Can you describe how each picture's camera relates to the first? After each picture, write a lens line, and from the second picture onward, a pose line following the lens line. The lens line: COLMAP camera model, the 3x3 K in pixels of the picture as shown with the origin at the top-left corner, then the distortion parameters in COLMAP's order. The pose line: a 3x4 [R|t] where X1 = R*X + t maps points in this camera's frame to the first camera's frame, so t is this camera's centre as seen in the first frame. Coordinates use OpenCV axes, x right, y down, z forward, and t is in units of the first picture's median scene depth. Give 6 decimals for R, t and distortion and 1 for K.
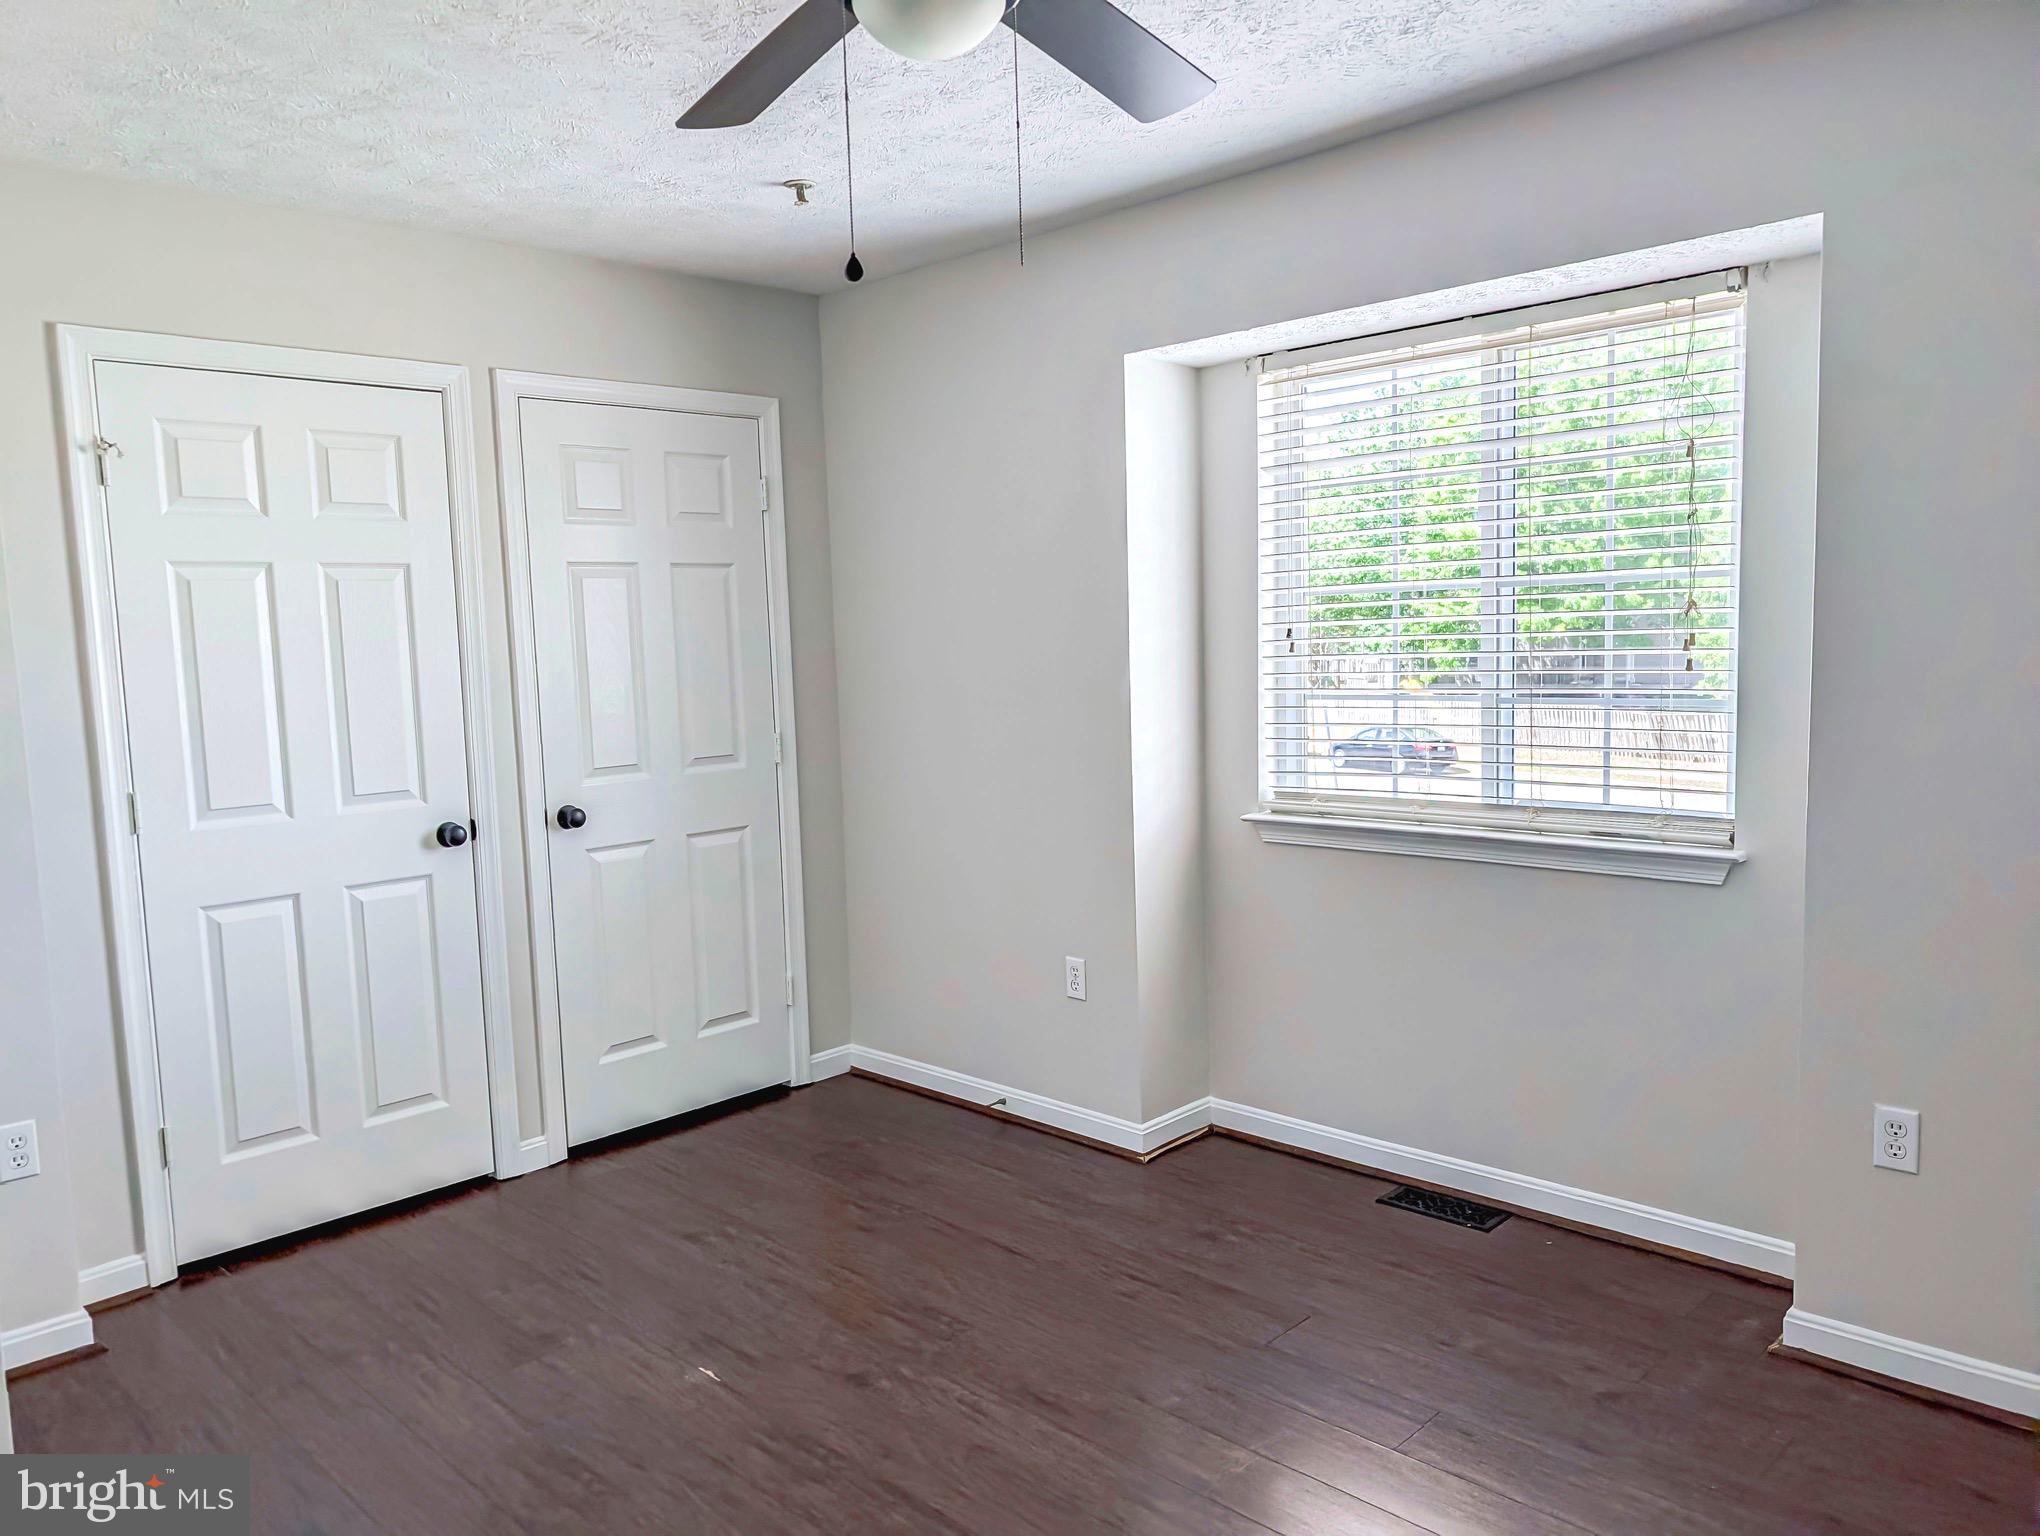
lens RADIAL K [[1474.3, 0, 1010.5], [0, 1474.3, 771.1], [0, 0, 1]] dist [0.028697, -0.028407]
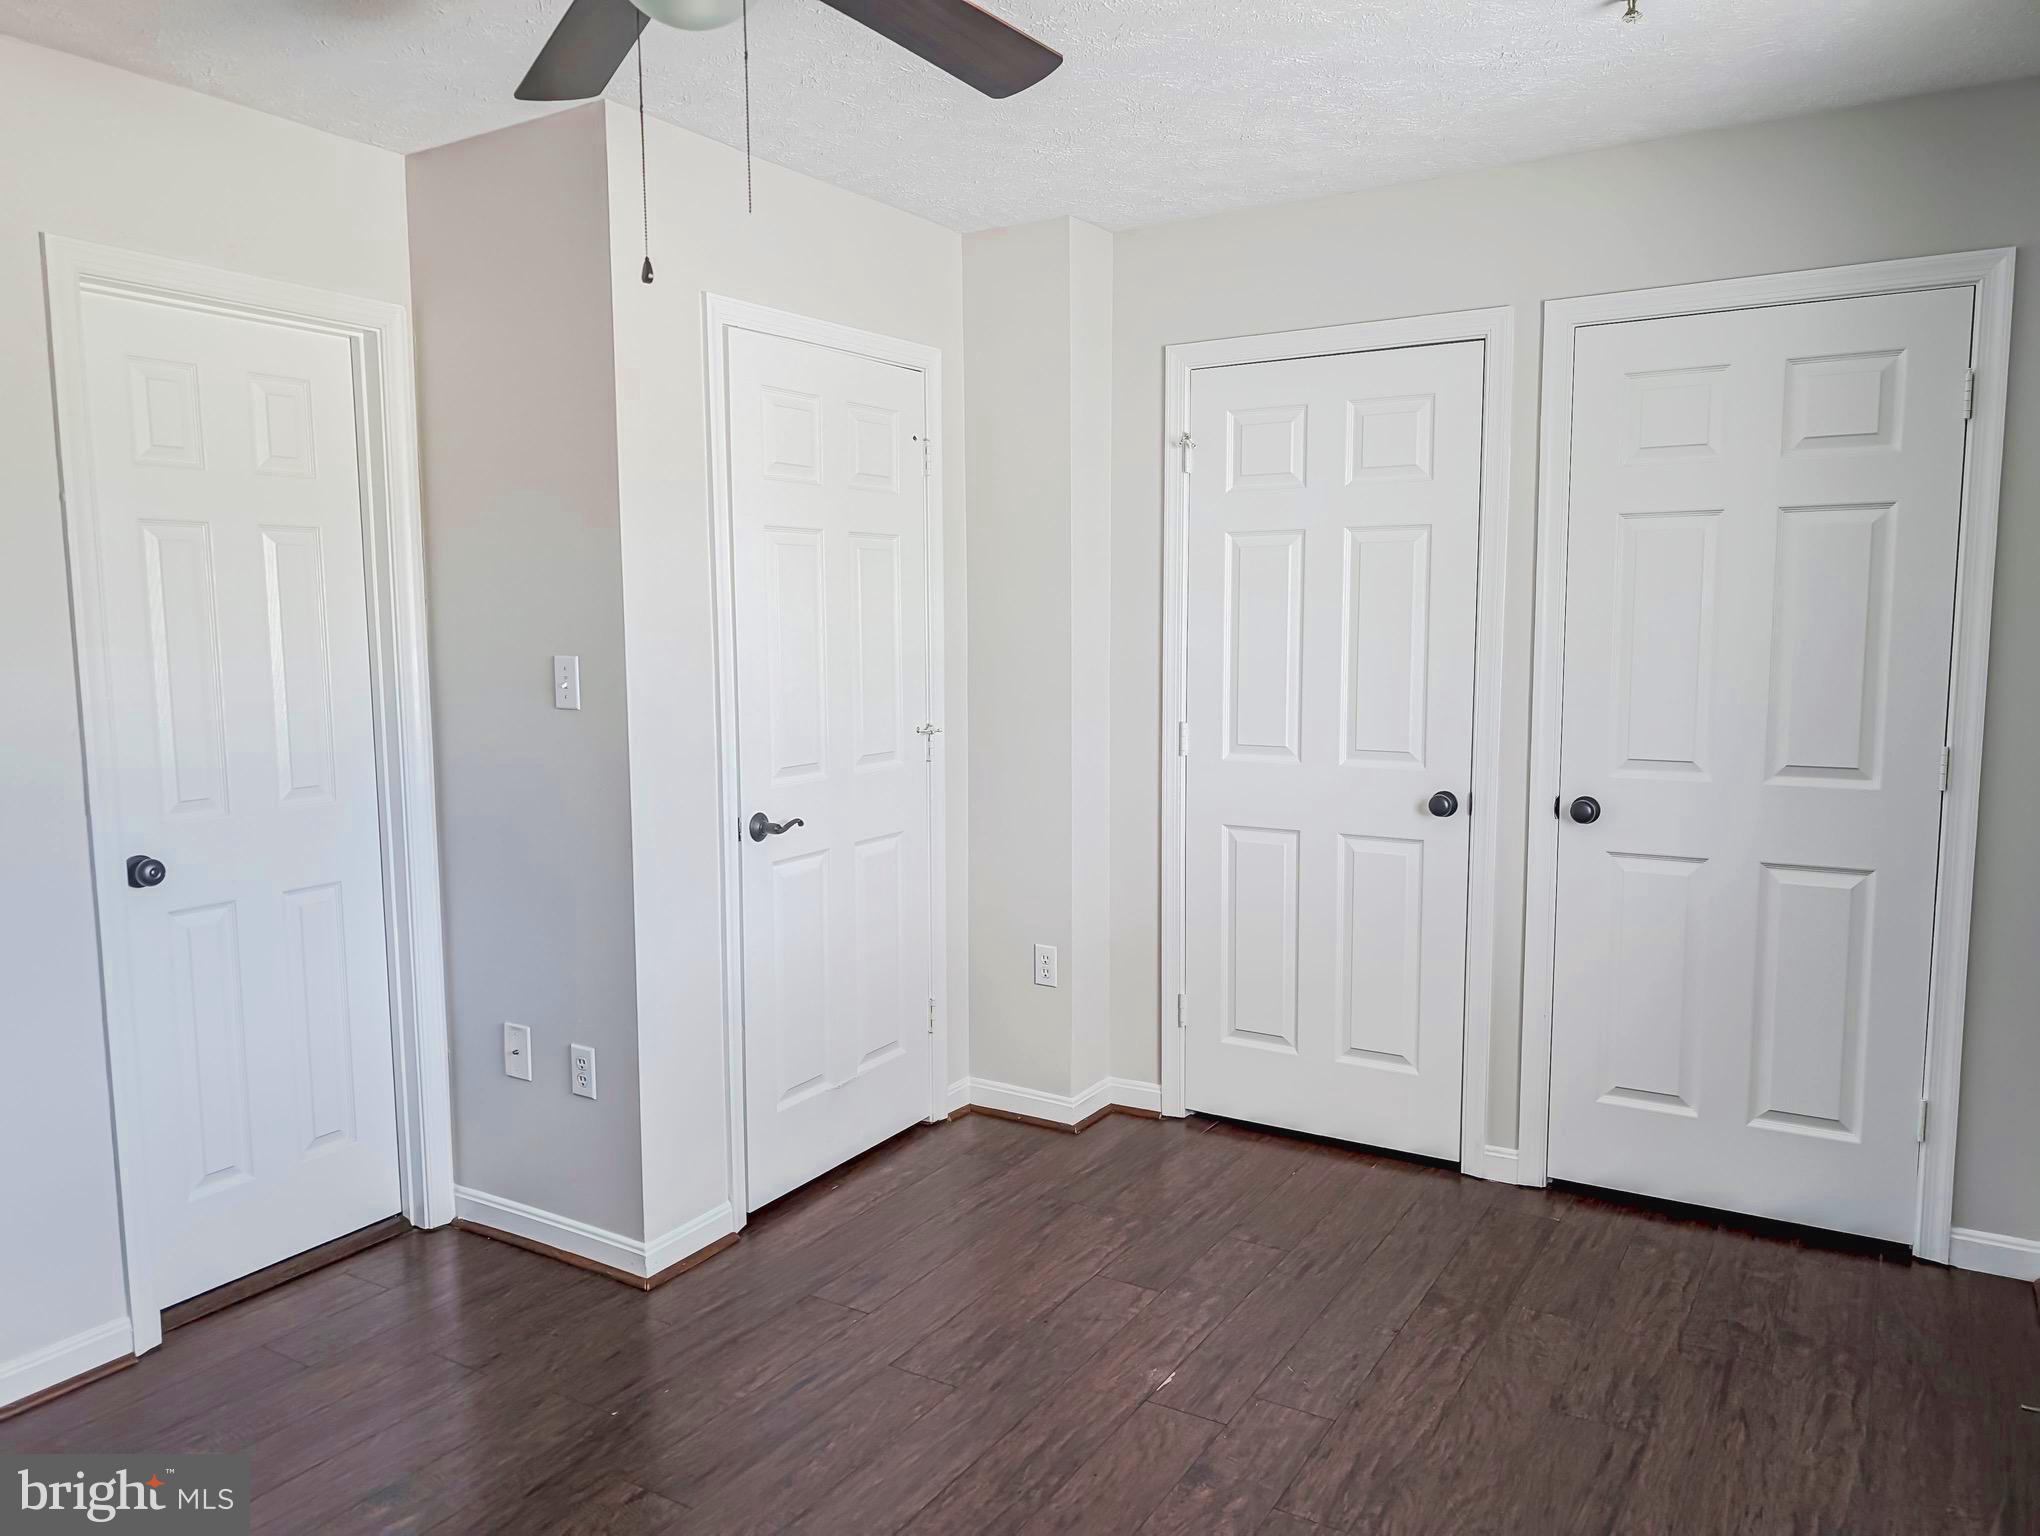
lens RADIAL K [[1474.3, 0, 1002.2], [0, 1474.3, 771.6], [0, 0, 1]] dist [0.028697, -0.028407]
pose [[0.215622, 0.137362, -0.966767, 0.477119], [-0.093740, 0.988396, 0.119528, -0.064768], [0.971967, 0.064852, 0.225996, 0.483024]]
